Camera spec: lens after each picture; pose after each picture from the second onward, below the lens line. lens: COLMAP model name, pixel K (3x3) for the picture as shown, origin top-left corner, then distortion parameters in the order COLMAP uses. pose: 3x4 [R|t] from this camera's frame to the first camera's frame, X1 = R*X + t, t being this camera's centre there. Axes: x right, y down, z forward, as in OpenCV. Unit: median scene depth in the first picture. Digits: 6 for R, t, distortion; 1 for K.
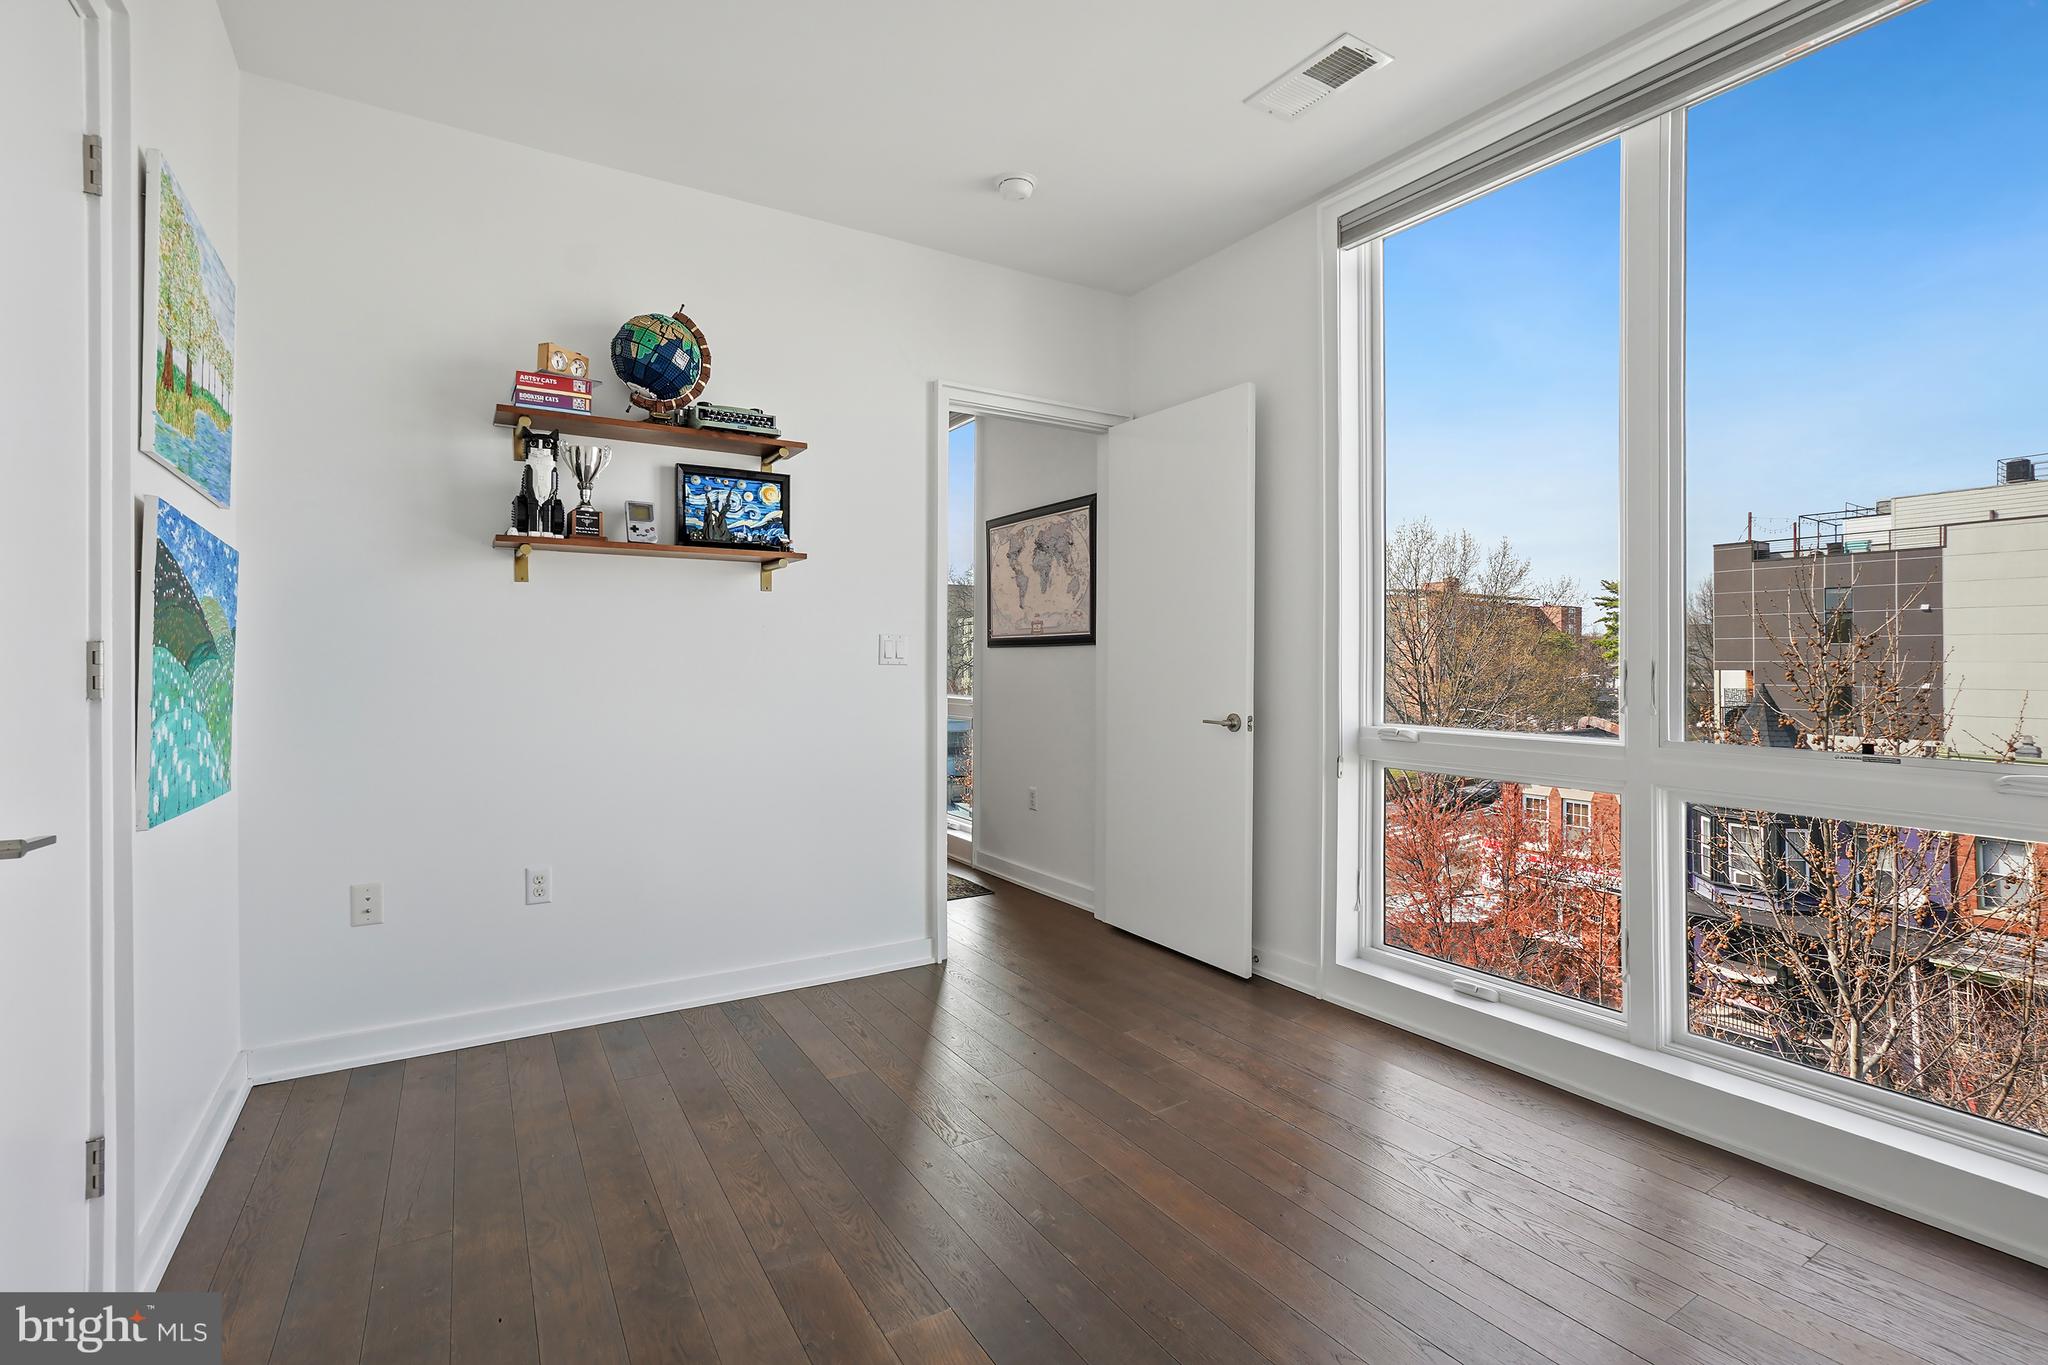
lens RADIAL K [[857.2, 0, 1099.1], [0, 857.2, 672.5], [0, 0, 1]] dist [-0.001642, -0.000119]
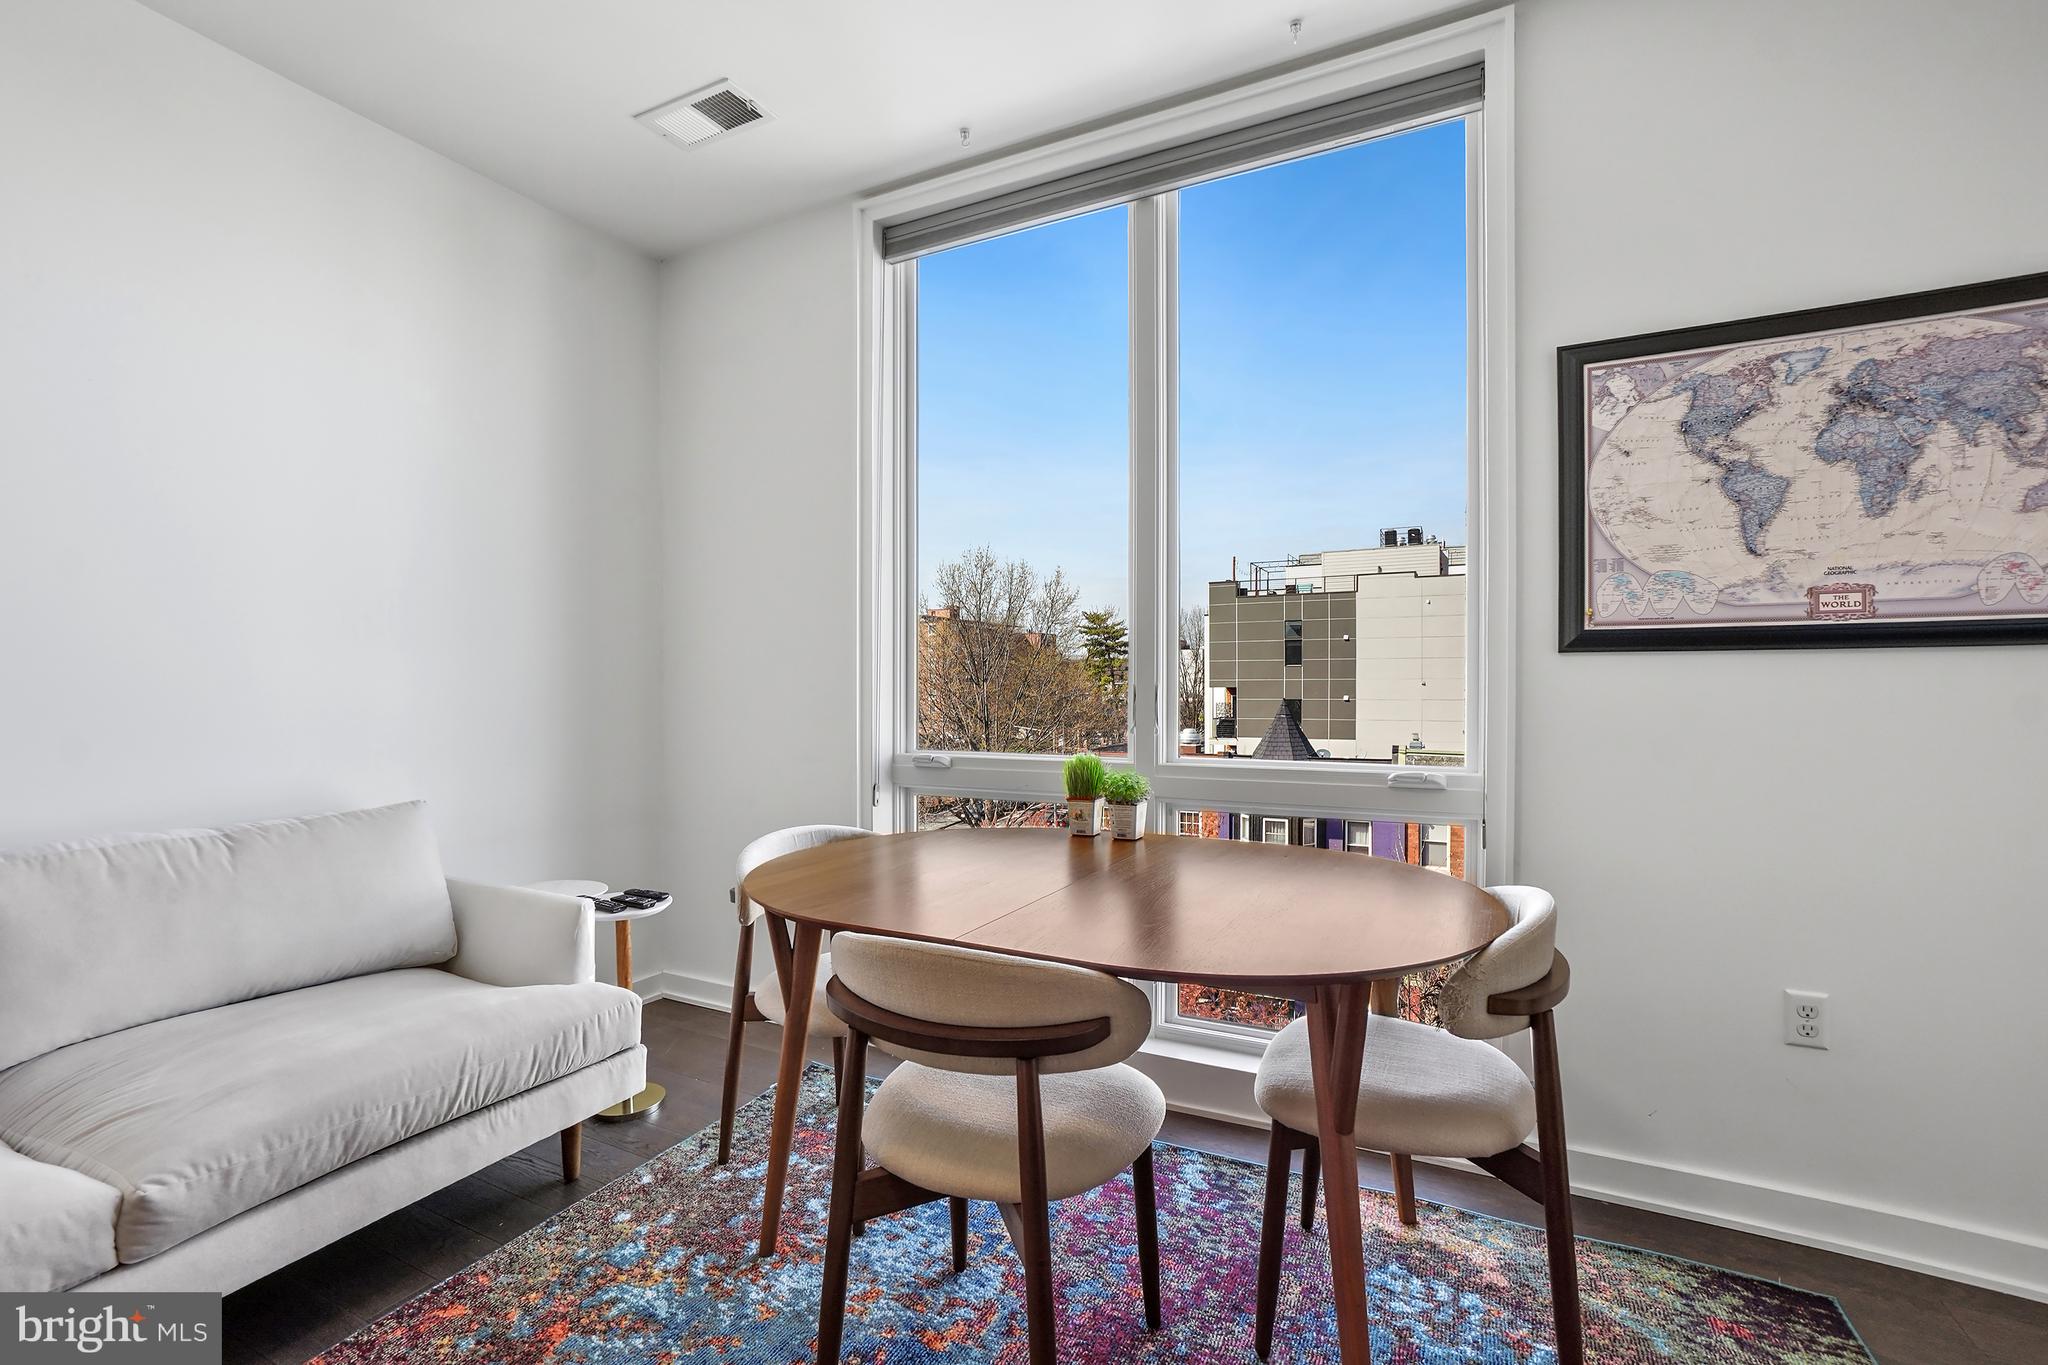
lens RADIAL K [[904.1, 0, 1010.1], [0, 904.1, 691.4], [0, 0, 1]] dist [-0.045174, 0.022549]
pose [[0.905855, -0.008032, 0.423511, -0.591544], [0.011729, 0.999912, -0.006123, -0.011305], [-0.423425, 0.010514, 0.905870, 0.769116]]
